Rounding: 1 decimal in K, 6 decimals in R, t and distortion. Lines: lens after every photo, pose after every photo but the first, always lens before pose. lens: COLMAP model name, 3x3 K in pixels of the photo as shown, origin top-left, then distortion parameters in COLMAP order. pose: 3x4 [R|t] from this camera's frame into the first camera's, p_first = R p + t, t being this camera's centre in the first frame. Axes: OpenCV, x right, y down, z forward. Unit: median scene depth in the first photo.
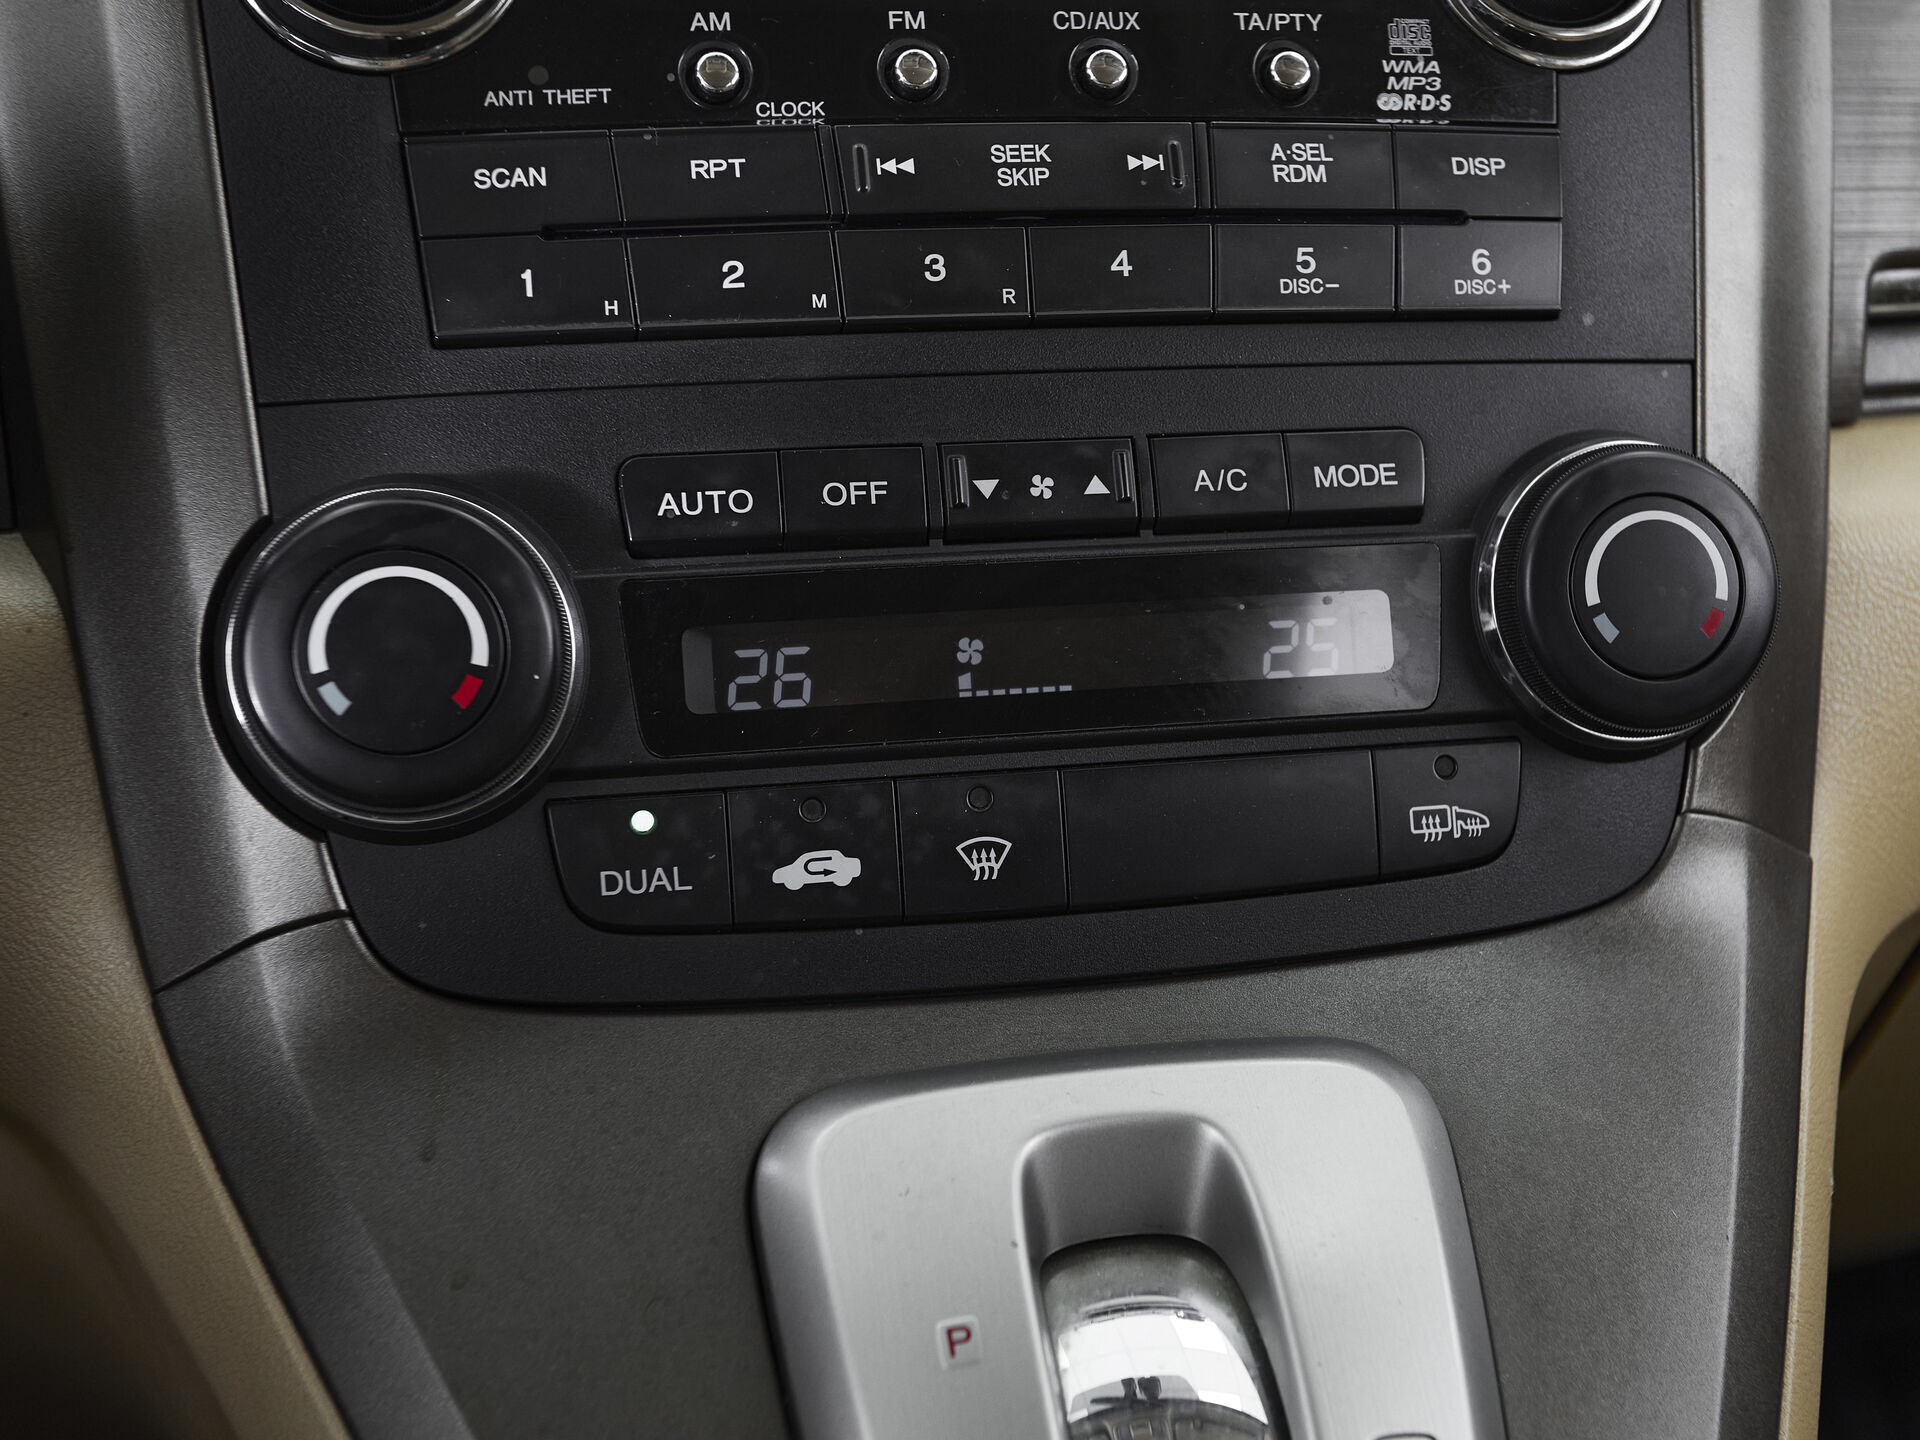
lens RADIAL K [[2509.4, 0, 1080.9], [0, 2509.4, 685.1], [0, 0, 1]] dist [0.025979, 0.000000]
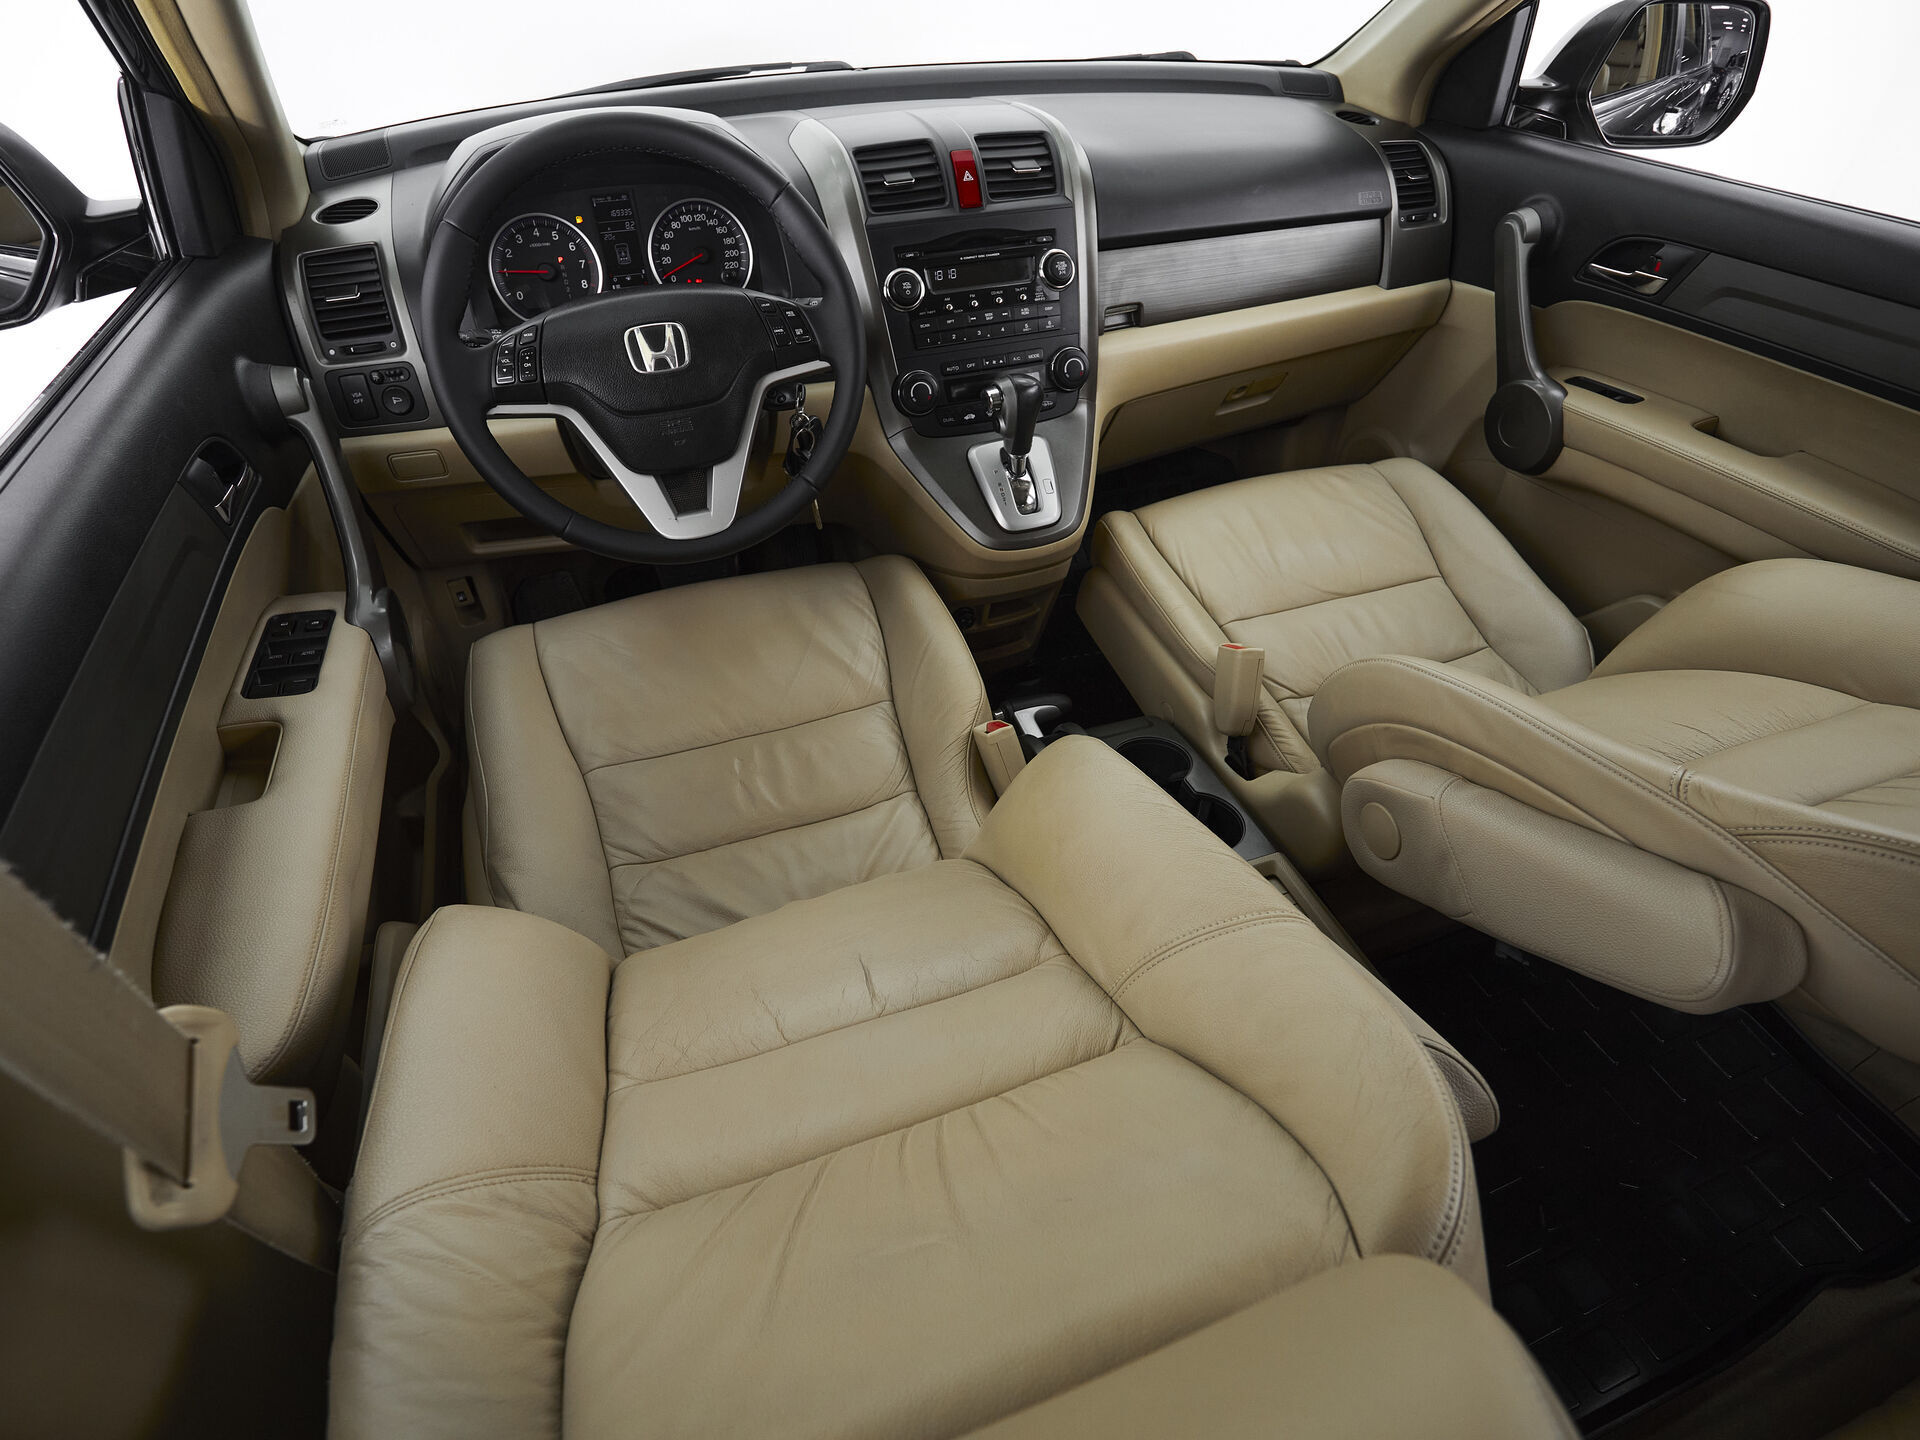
lens RADIAL K [[1016.0, 0, 957.4], [0, 1016.0, 720.6], [0, 0, 1]] dist [-0.002261, -0.000704]
pose [[0.991862, -0.098734, 0.080377, -0.480014], [0.059930, 0.919091, 0.389462, -0.285445], [-0.112327, -0.381475, 0.917529, -2.220223]]
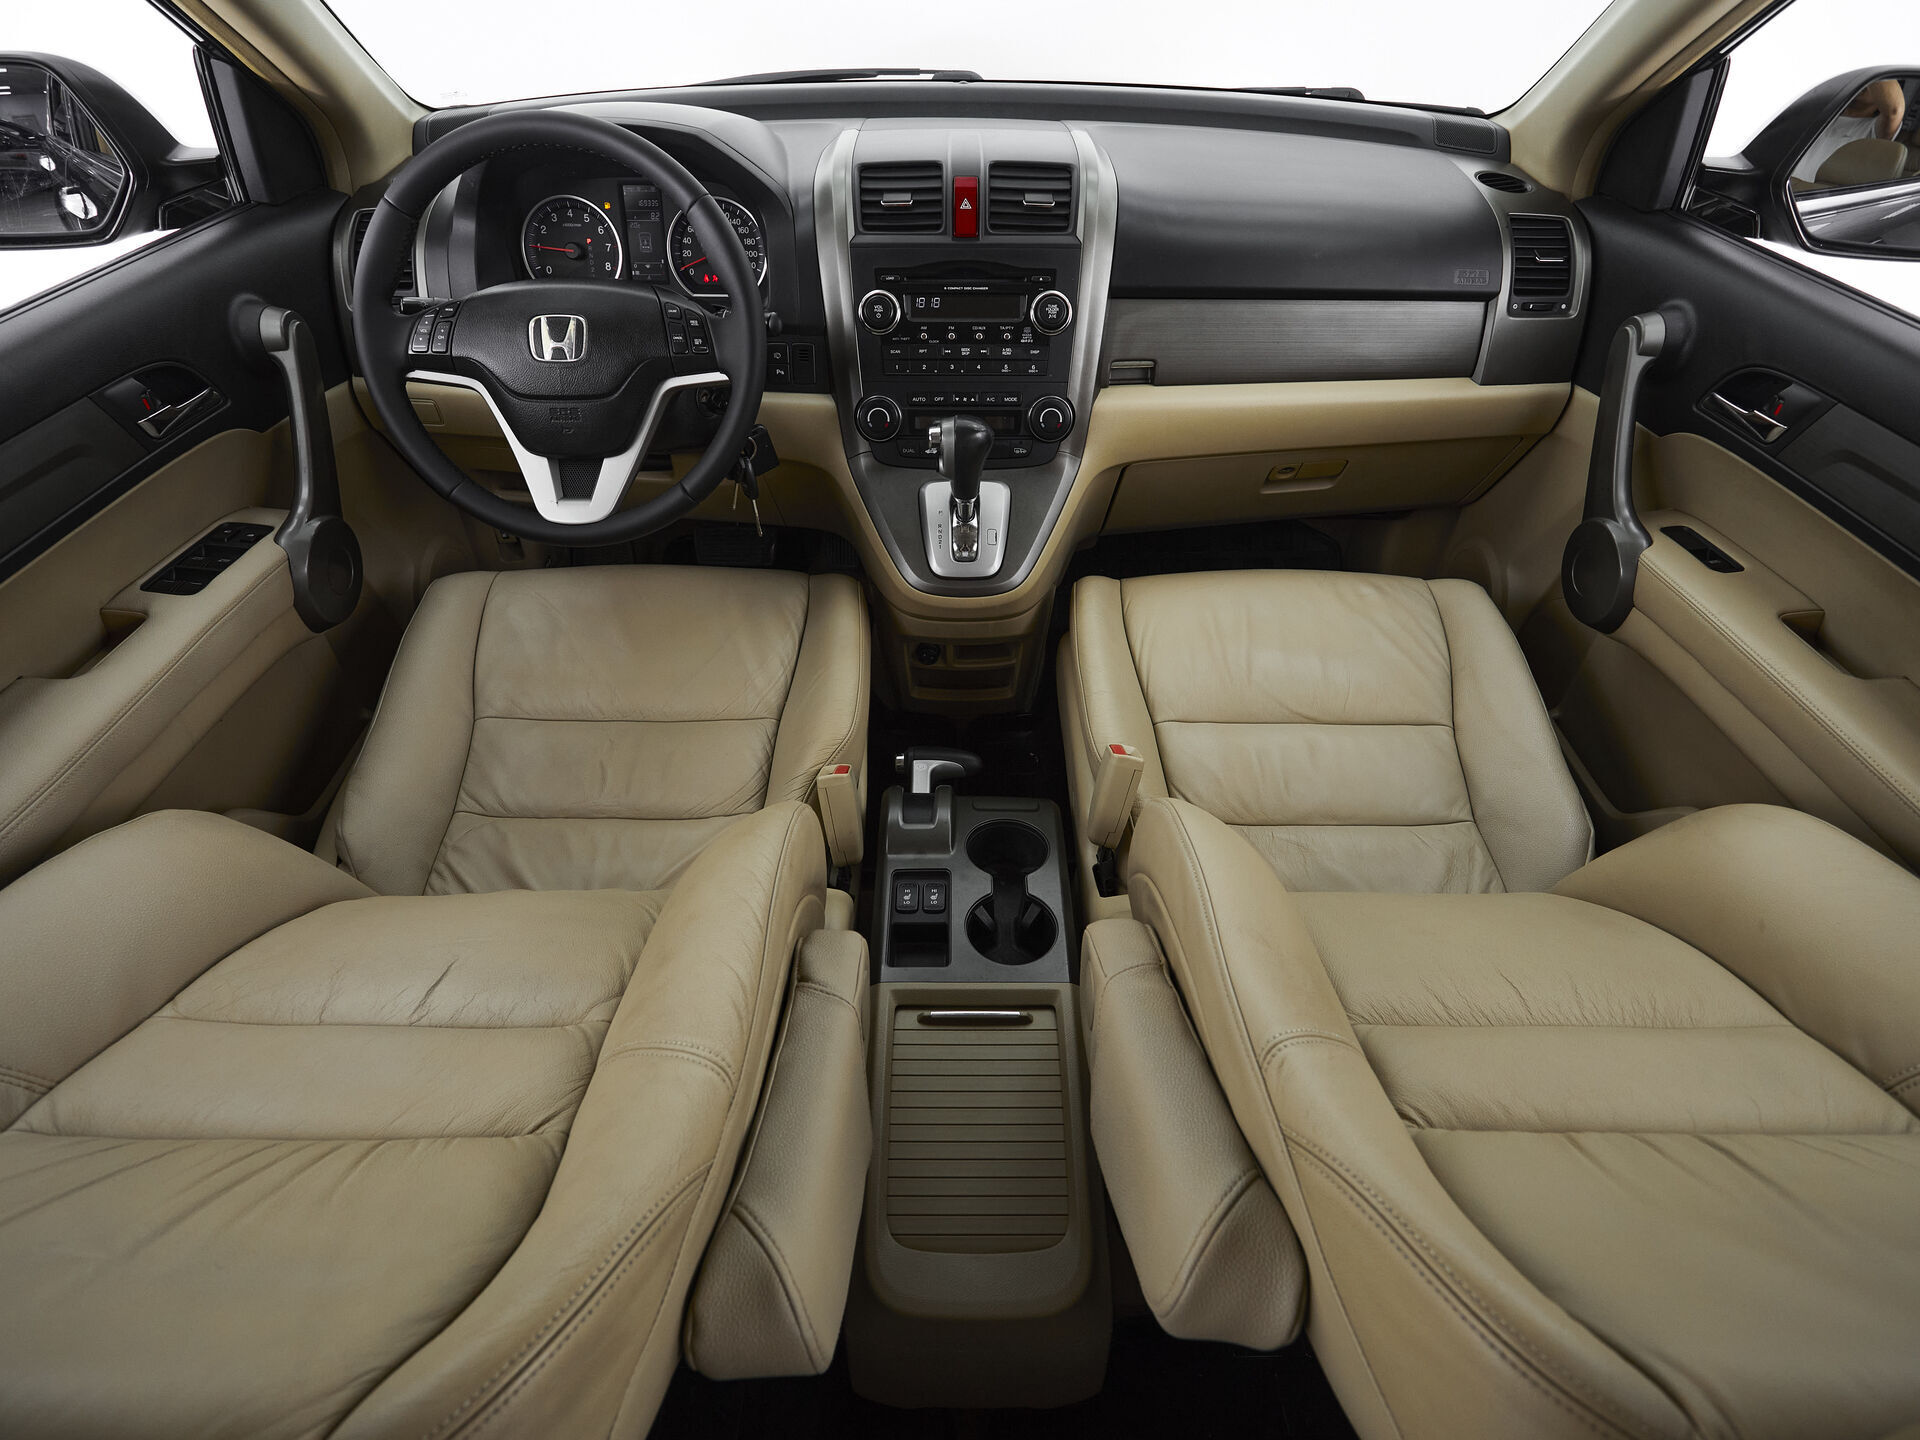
lens RADIAL K [[1016.0, 0, 956.6], [0, 1016.0, 719.8], [0, 0, 1]] dist [-0.002261, -0.000704]
pose [[0.975799, 0.136374, -0.170935, 0.587984], [-0.059698, 0.918147, 0.391717, -0.376029], [0.210364, -0.372032, 0.904068, -1.999634]]
